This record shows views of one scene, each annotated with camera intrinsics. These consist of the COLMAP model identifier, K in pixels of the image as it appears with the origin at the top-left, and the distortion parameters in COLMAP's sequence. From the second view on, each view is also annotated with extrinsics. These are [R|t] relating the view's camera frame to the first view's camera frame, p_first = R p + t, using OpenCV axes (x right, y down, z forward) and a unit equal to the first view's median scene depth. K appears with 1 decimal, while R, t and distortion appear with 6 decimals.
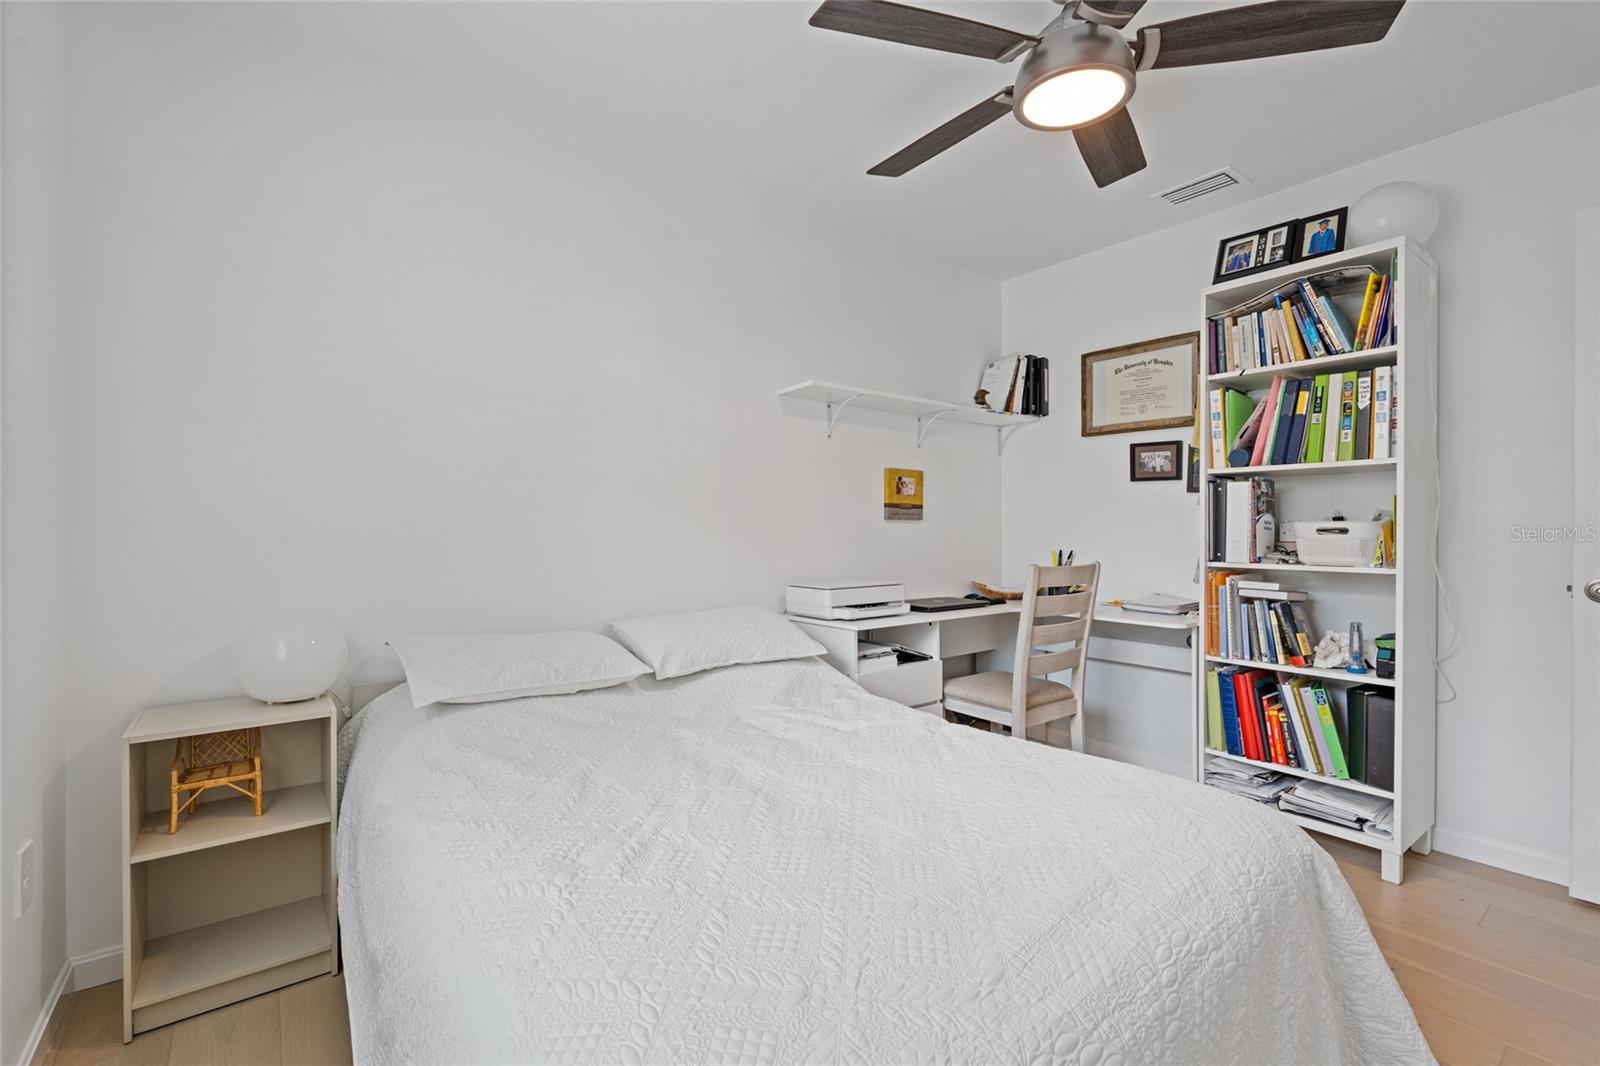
lens RADIAL K [[708.2, 0, 801.7], [0, 708.2, 527.3], [0, 0, 1]] dist [-0.000918, 0.000088]
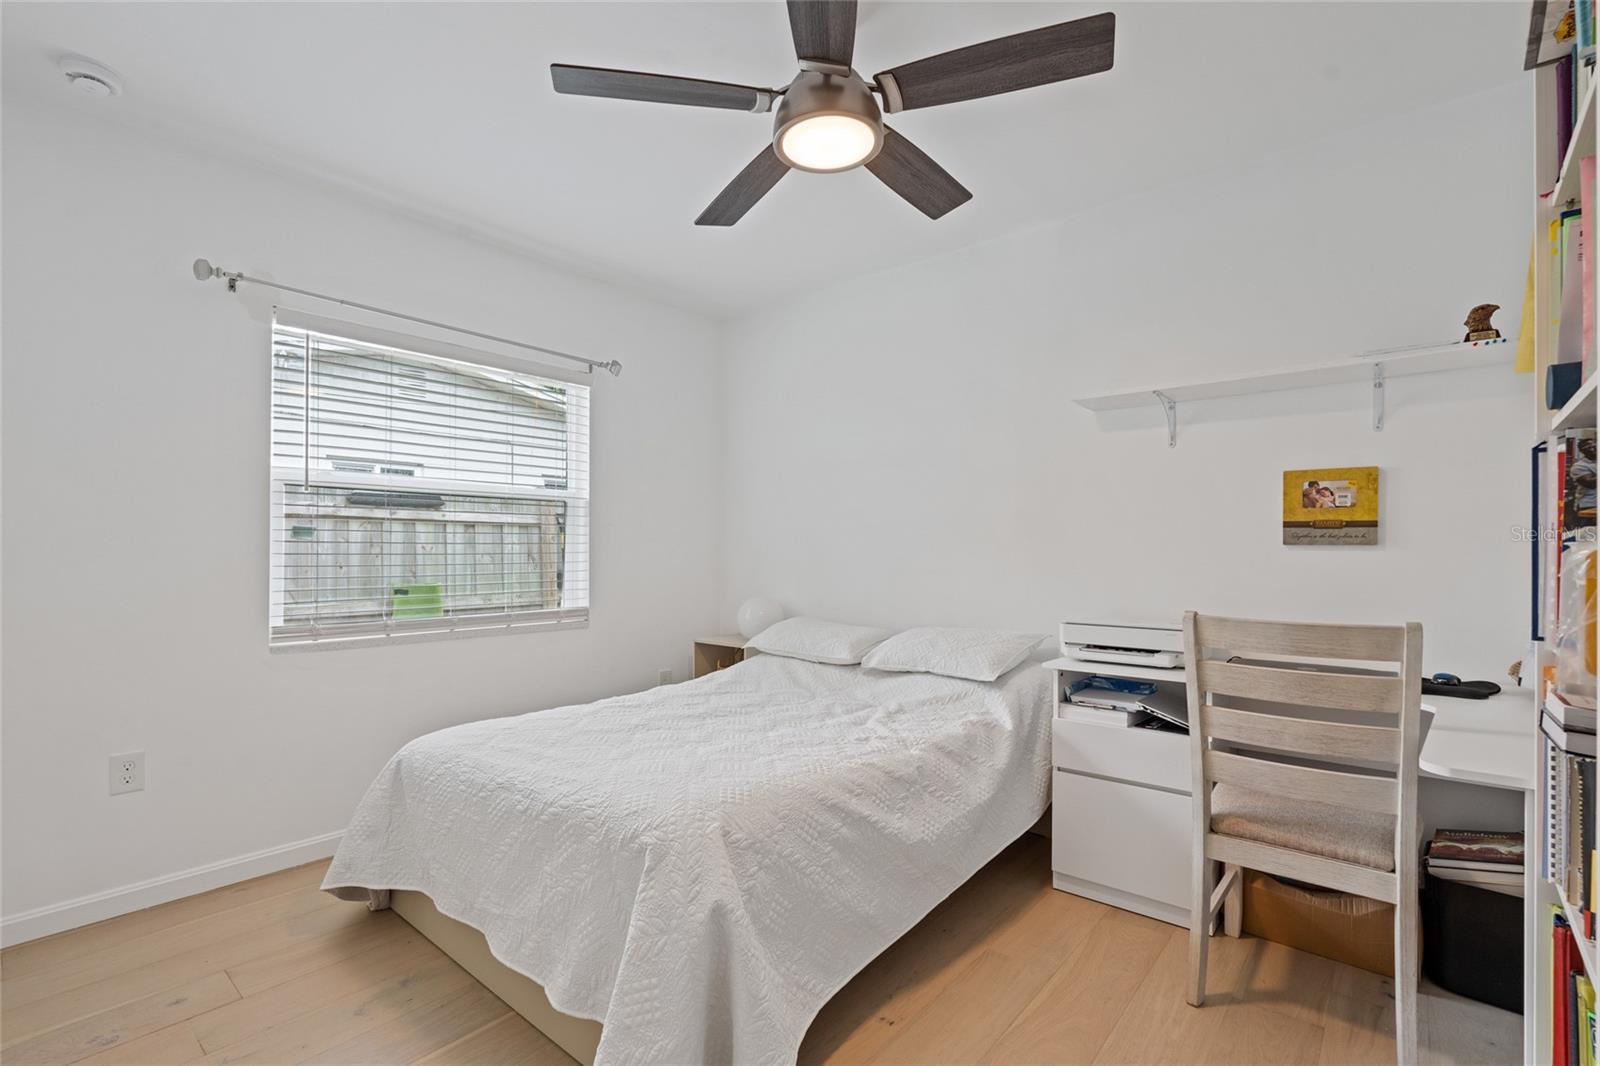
lens RADIAL K [[726.4, 0, 794.6], [0, 726.4, 528.0], [0, 0, 1]] dist [-0.002009, 0.000326]
pose [[0.192450, -0.032065, -0.980783, 0.725691], [-0.002183, 0.999450, -0.033103, -0.002667], [0.981304, 0.008512, 0.192274, 0.380217]]
